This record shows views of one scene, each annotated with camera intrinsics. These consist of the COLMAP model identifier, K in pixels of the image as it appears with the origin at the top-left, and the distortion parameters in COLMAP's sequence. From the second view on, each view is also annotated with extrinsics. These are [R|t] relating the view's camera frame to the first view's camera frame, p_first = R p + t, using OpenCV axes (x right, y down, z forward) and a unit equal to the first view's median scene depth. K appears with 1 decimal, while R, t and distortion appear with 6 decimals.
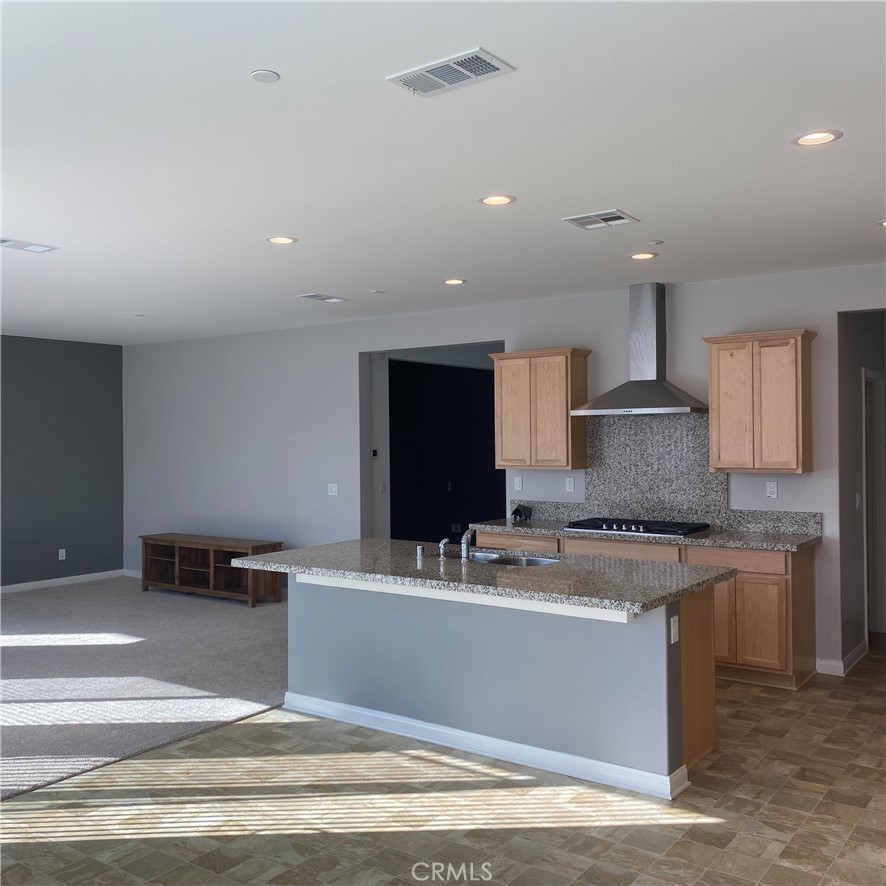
lens RADIAL K [[902.3, 0, 443.7], [0, 902.3, 440.9], [0, 0, 1]] dist [0.000445, 0.000000]
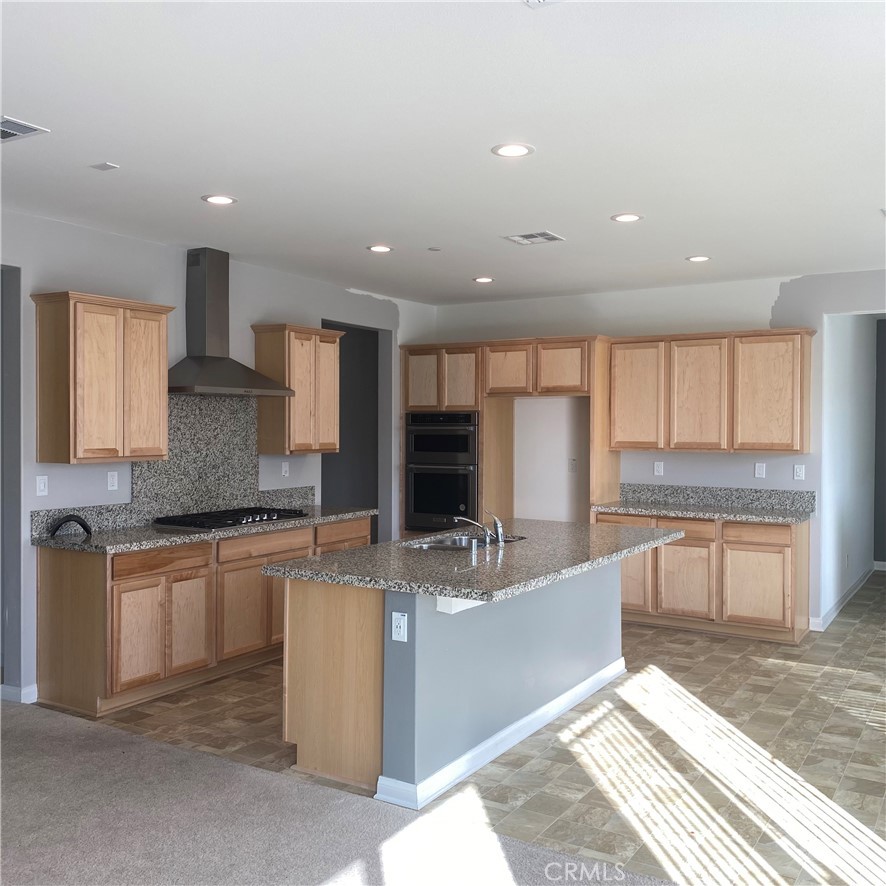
lens RADIAL K [[902.3, 0, 444.1], [0, 902.3, 440.4], [0, 0, 1]] dist [0.000445, 0.000000]
pose [[-0.068272, -0.009715, 0.997619, -1.000406], [0.006013, 0.999930, 0.010149, 0.012609], [-0.997649, 0.006692, -0.068209, 1.200030]]
